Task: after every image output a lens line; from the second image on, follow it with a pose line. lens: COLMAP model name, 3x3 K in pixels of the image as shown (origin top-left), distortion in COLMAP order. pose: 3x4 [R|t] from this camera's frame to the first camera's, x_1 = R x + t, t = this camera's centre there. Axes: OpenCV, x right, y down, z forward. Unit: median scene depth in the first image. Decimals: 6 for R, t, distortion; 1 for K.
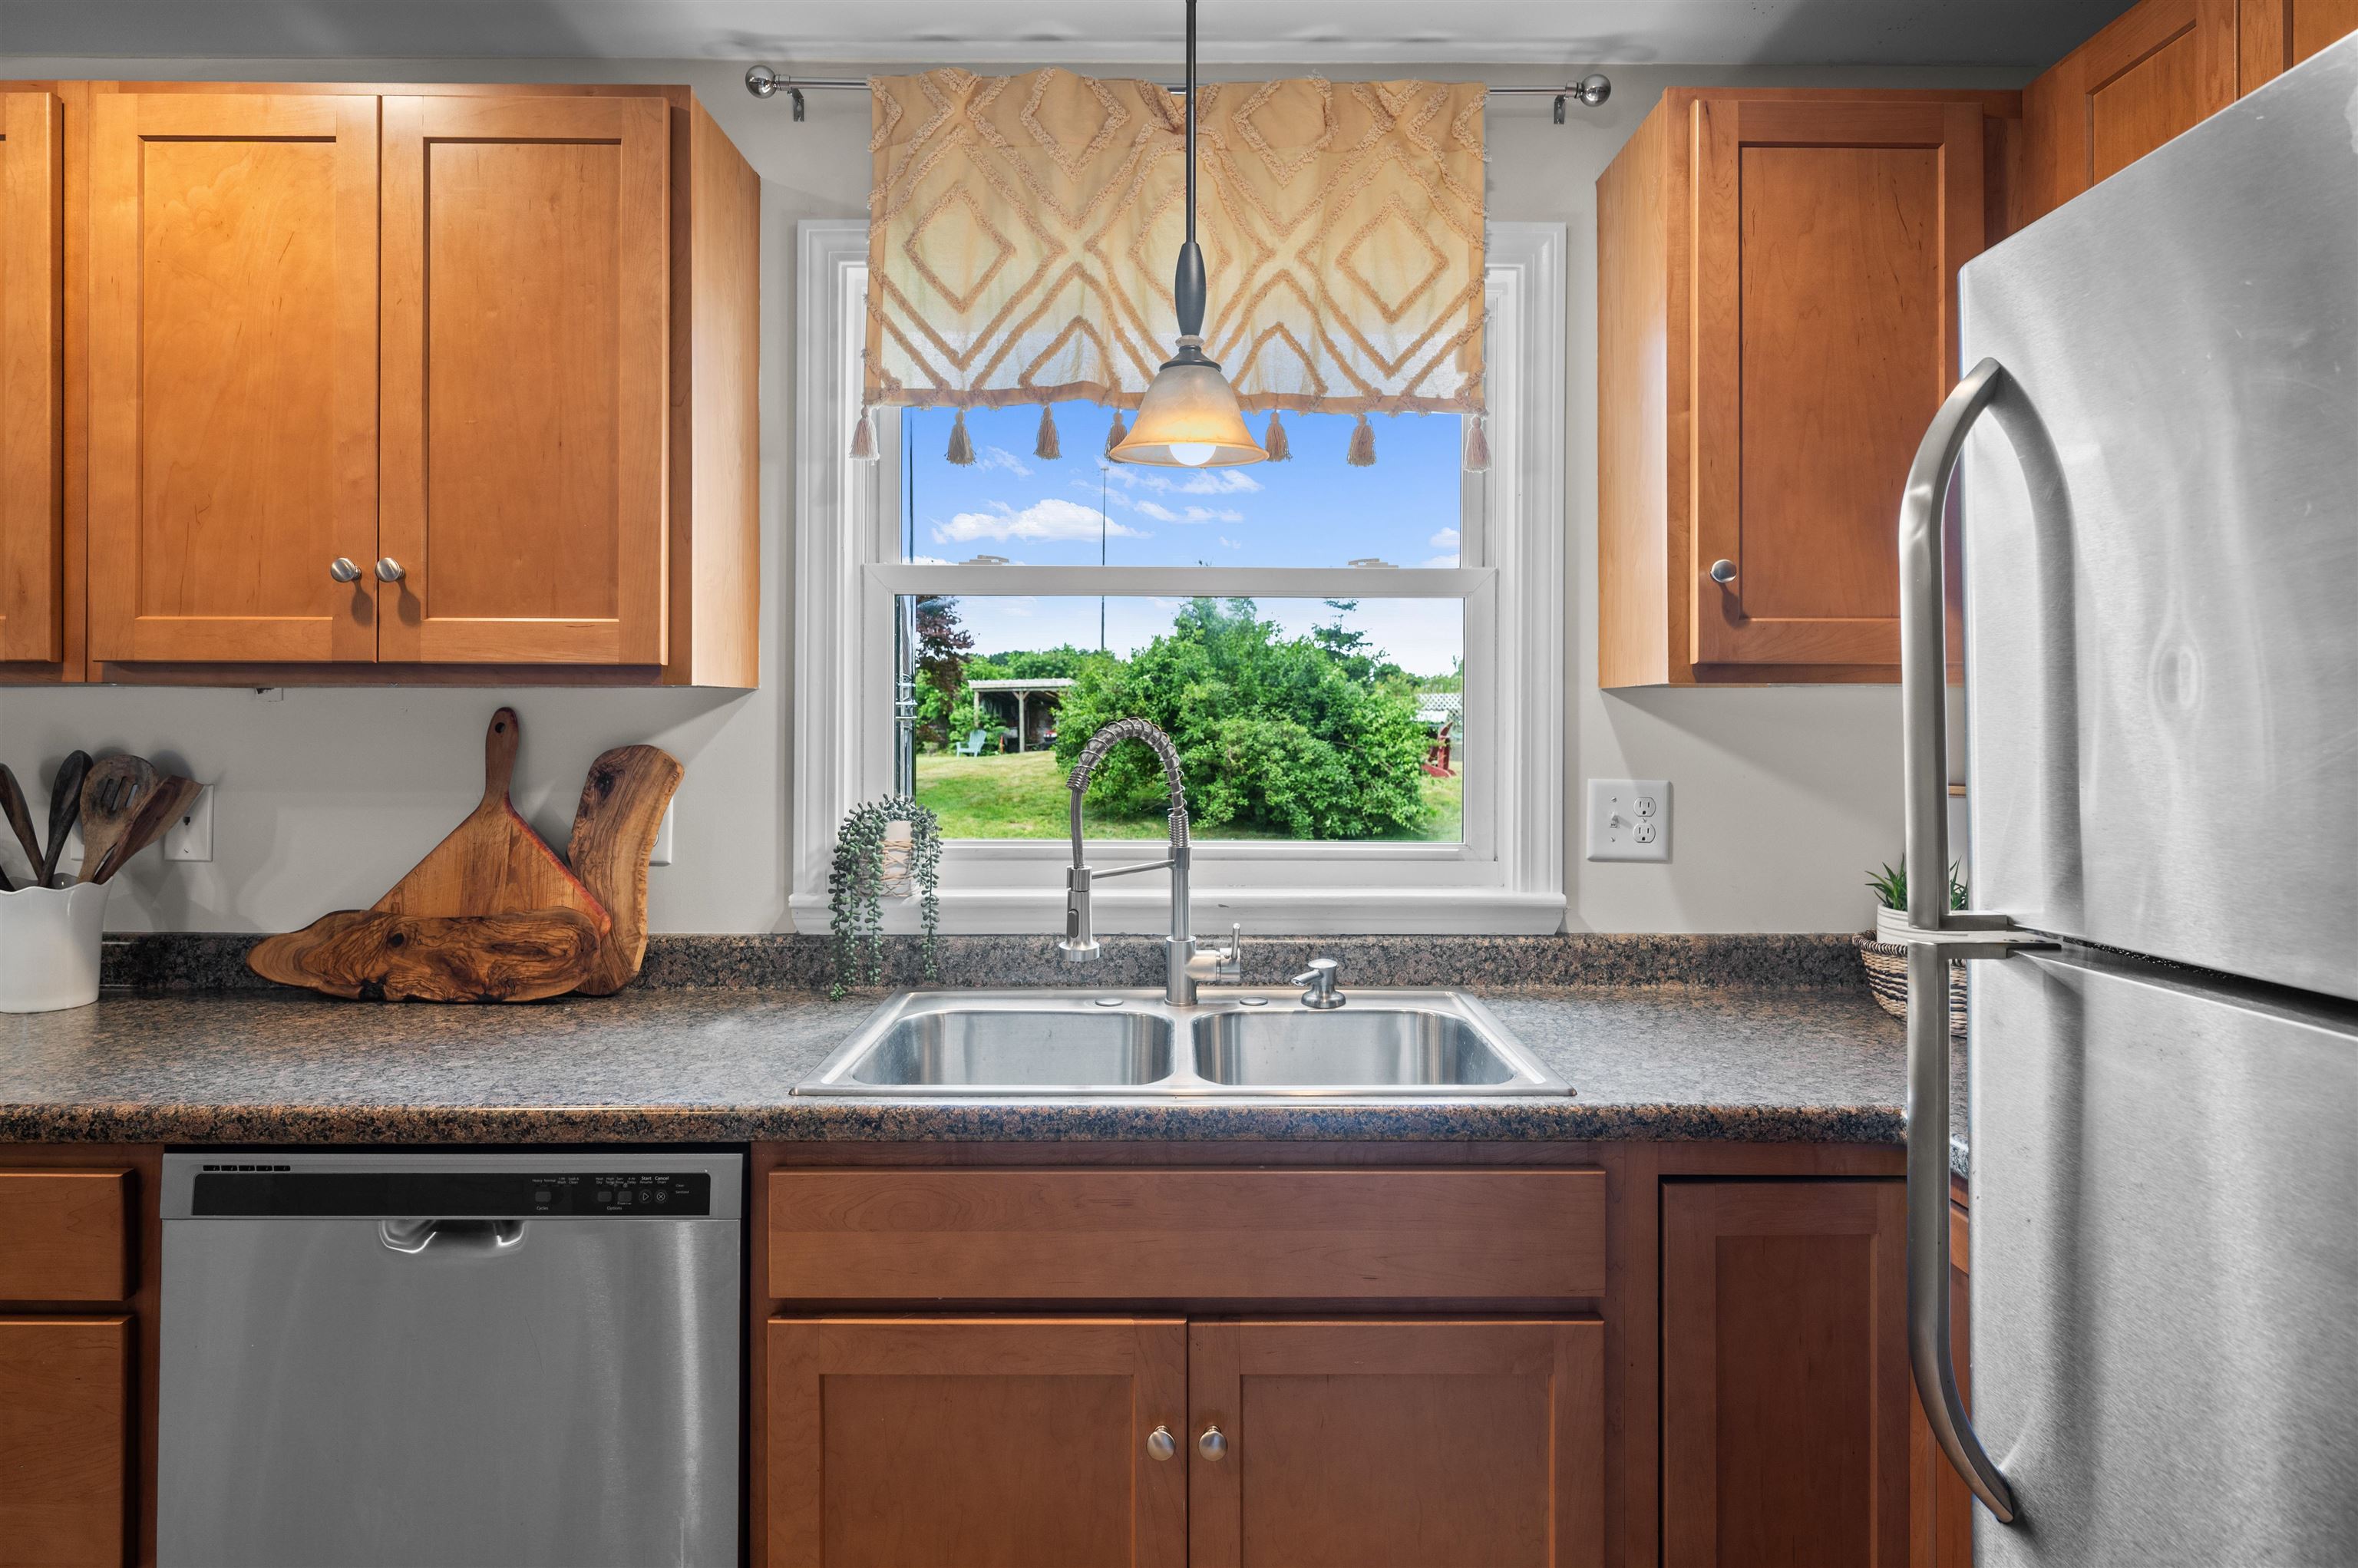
lens RADIAL K [[1349.1, 0, 1309.5], [0, 1349.1, 709.6], [0, 0, 1]] dist [-0.002502, -0.001576]
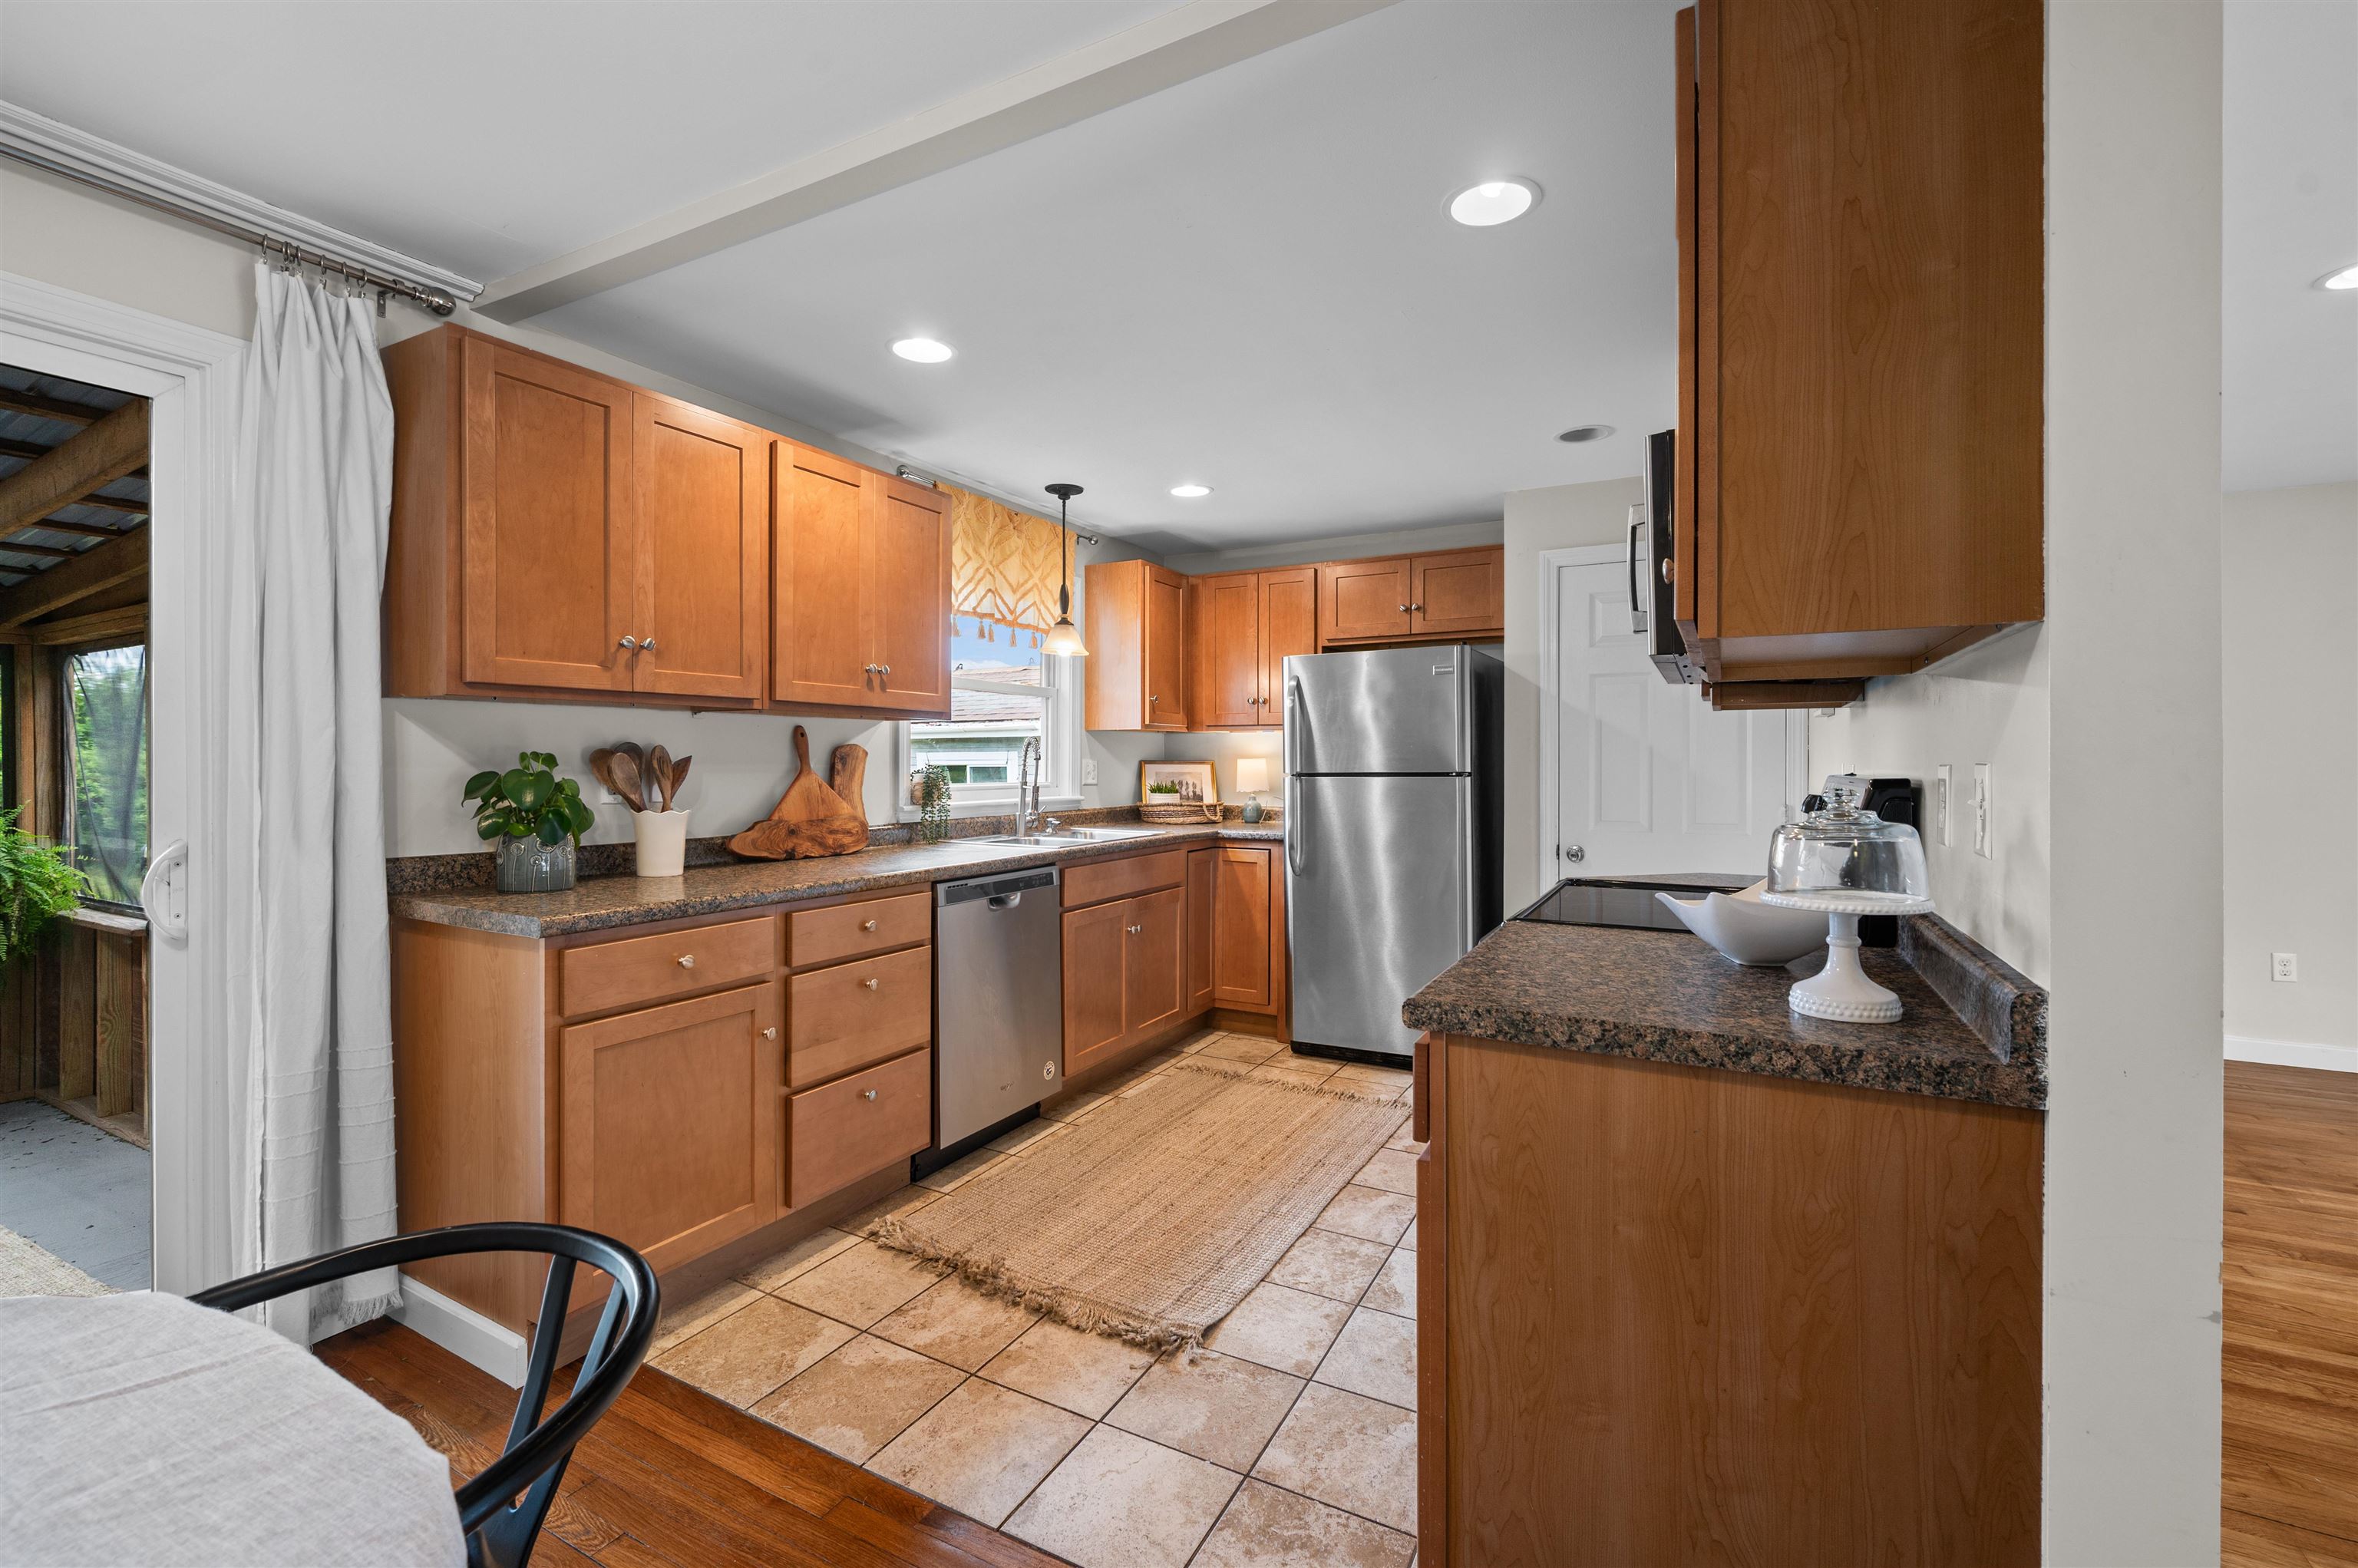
lens RADIAL K [[1001.2, 0, 1163.9], [0, 1001.2, 751.5], [0, 0, 1]] dist [0.000664, -0.000023]
pose [[0.500116, 0.005624, 0.865940, -1.800625], [-0.002013, 0.999984, -0.005332, 0.049851], [-0.865956, 0.000924, 0.500119, -0.327322]]
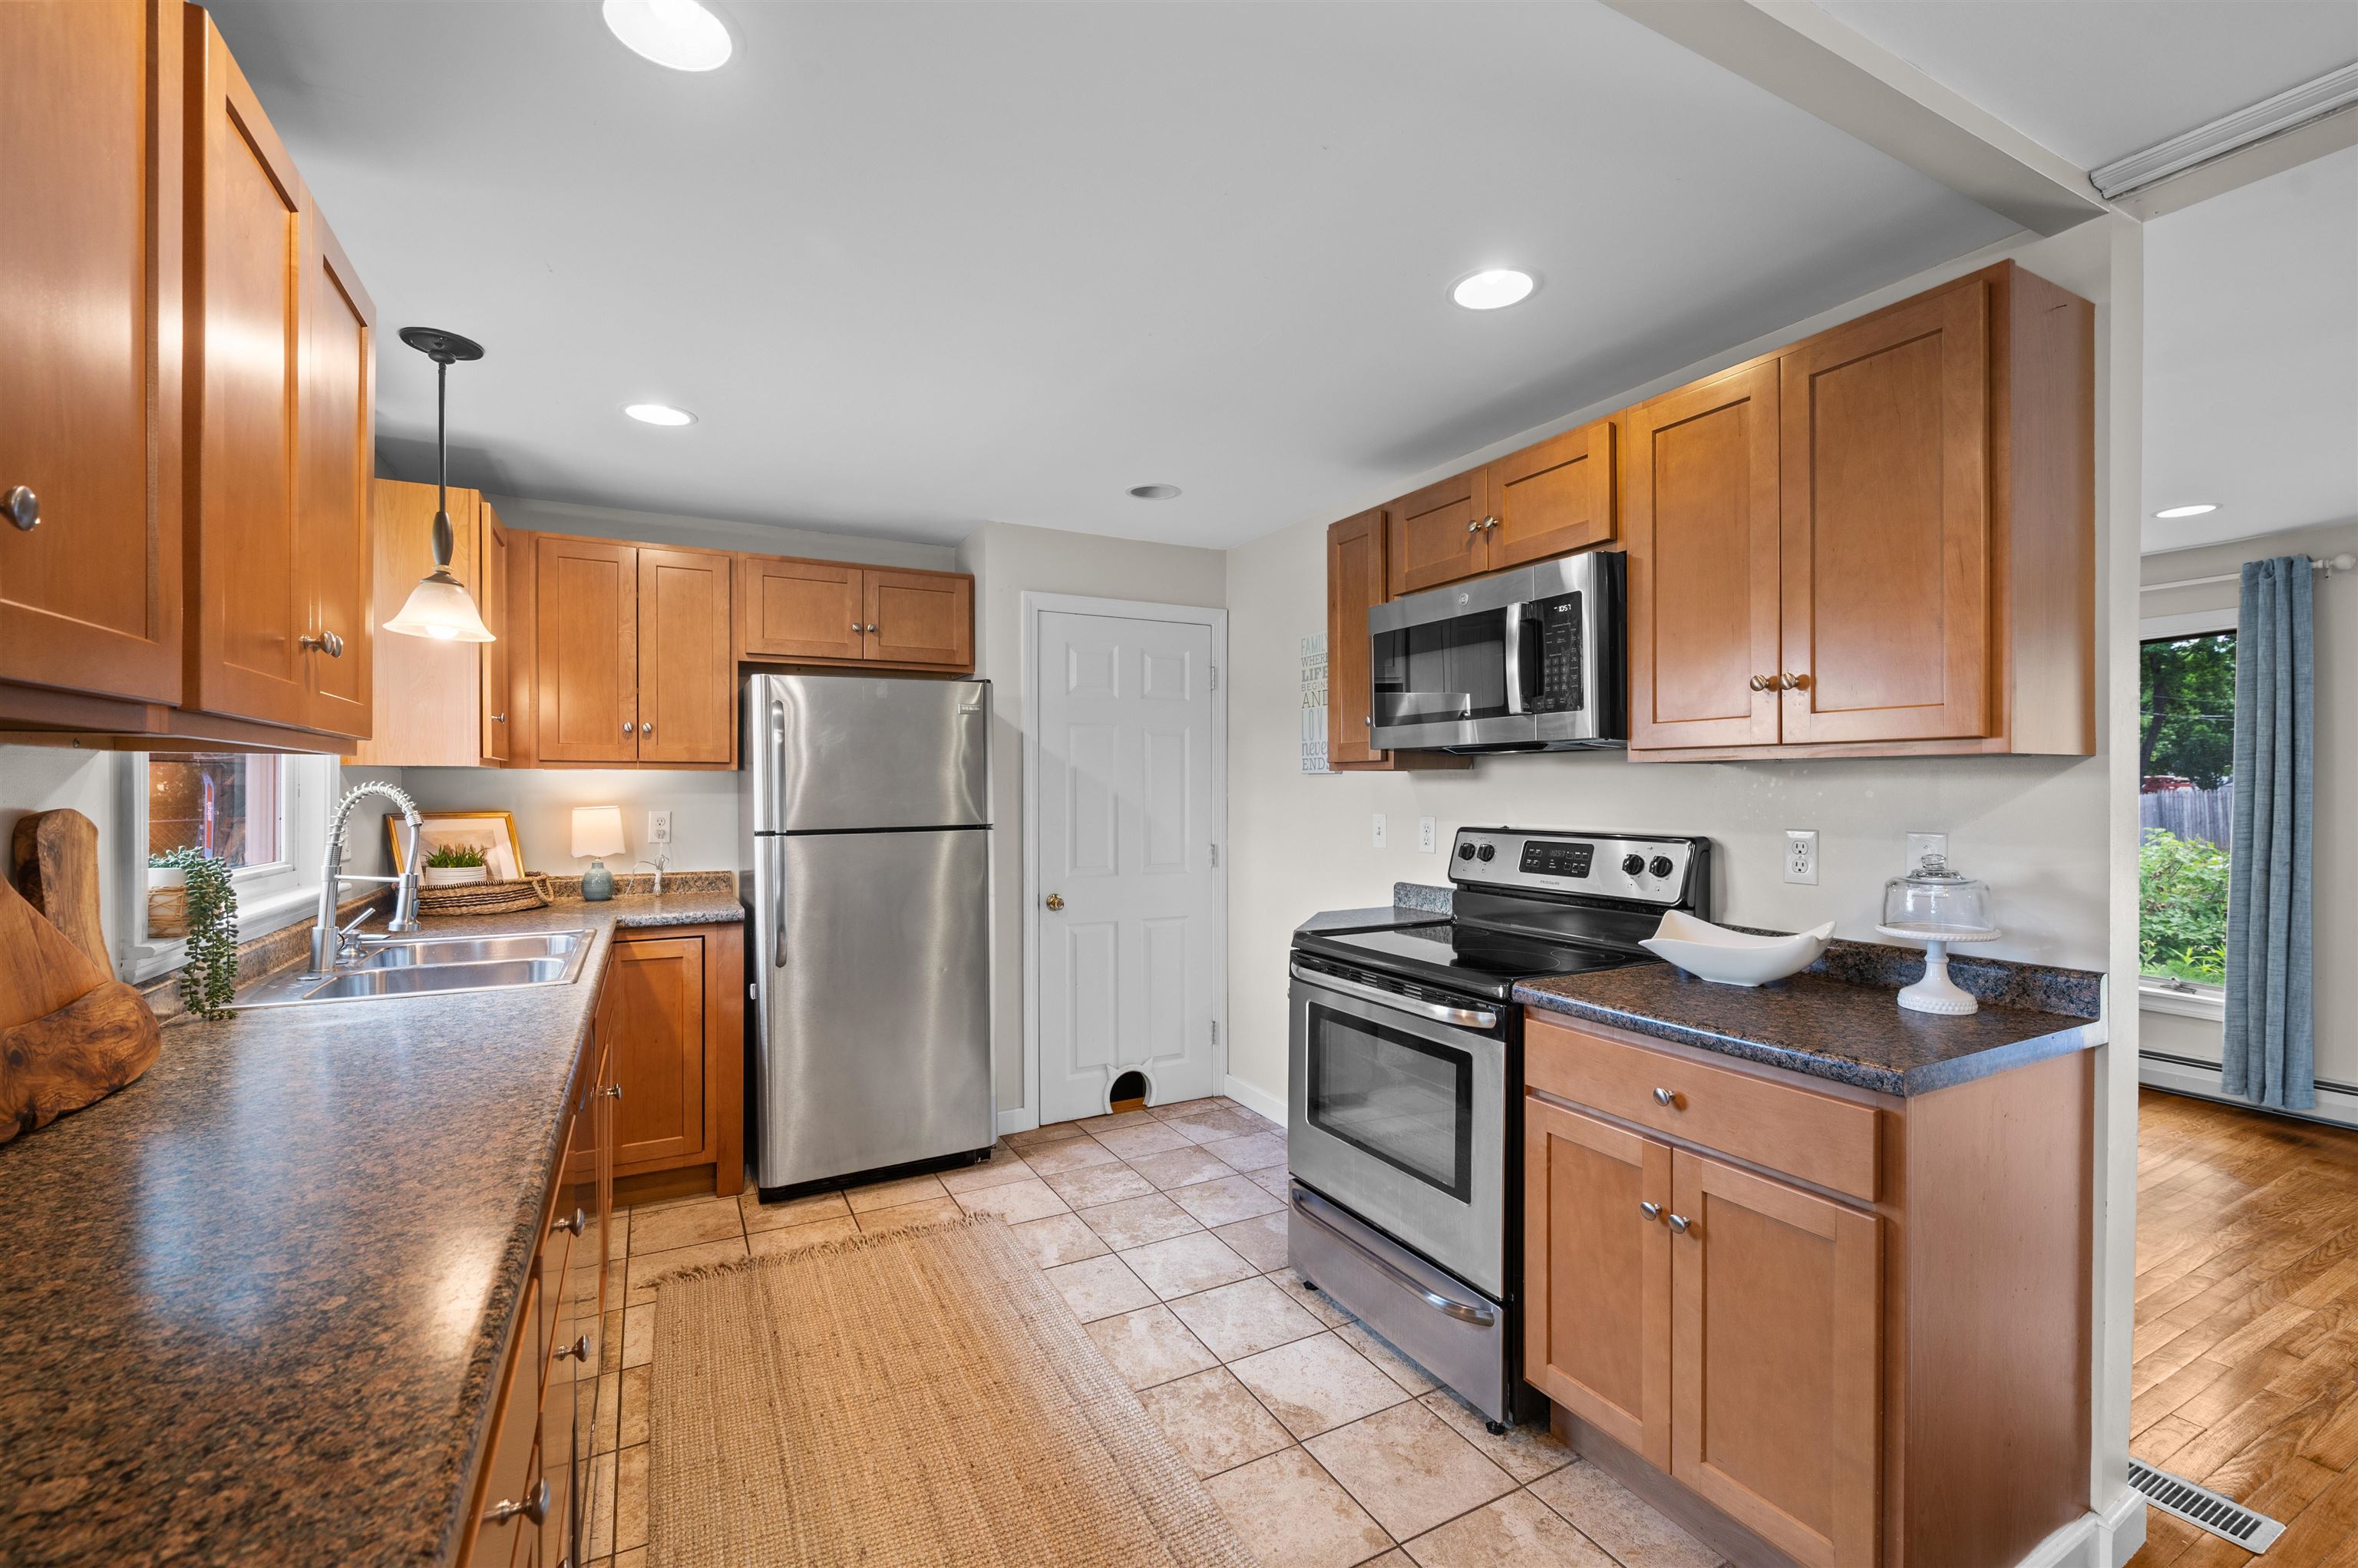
lens RADIAL K [[1007.4, 0, 1183.5], [0, 1007.4, 773.3], [0, 0, 1]] dist [-0.002677, 0.000139]
pose [[-0.455430, 0.009049, 0.890225, -1.545101], [-0.001682, 0.999938, -0.011025, 0.008267], [-0.890270, -0.006519, -0.455387, 0.667406]]
